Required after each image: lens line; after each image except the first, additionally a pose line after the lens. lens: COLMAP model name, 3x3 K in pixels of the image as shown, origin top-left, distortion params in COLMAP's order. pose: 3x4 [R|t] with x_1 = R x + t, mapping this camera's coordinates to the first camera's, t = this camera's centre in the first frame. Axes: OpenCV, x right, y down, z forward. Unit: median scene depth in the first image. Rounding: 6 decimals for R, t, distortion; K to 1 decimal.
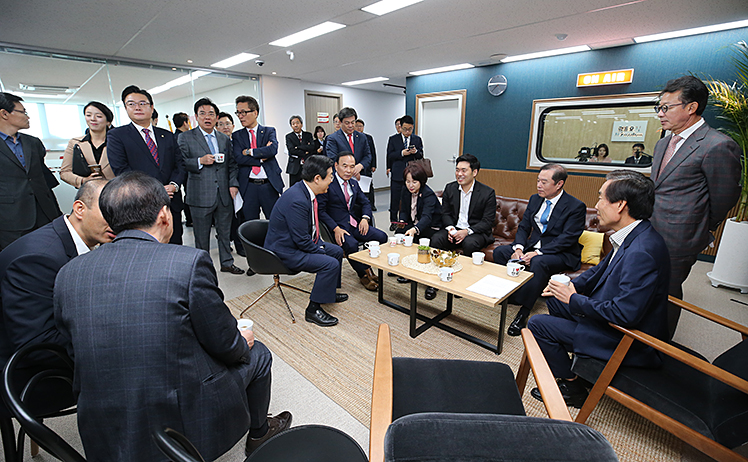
lens RADIAL K [[341.3, 0, 389.5], [0, 341.3, 231.2], [0, 0, 1]] dist [-0.002710, -0.000136]
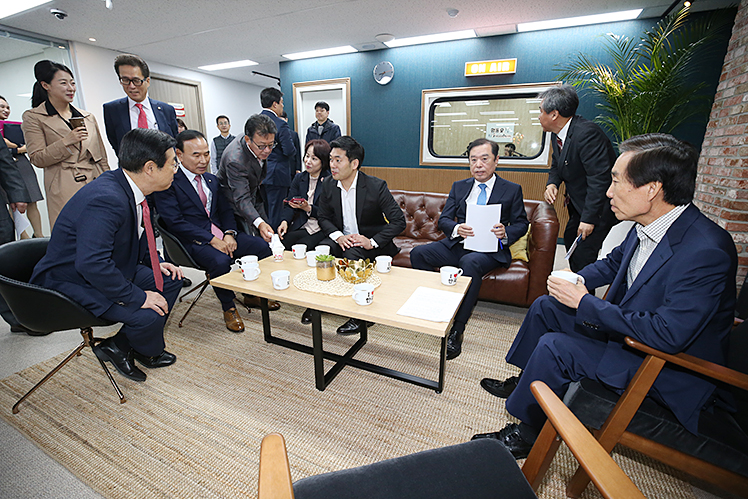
lens RADIAL K [[334.2, 0, 374.0], [0, 334.2, 249.5], [0, 0, 1]] dist [-0.033000, 0.000217]
pose [[0.955755, -0.087595, 0.280819, 0.005638], [0.081933, 0.996128, 0.031865, 0.014176], [-0.282523, -0.007447, 0.959232, 0.265776]]
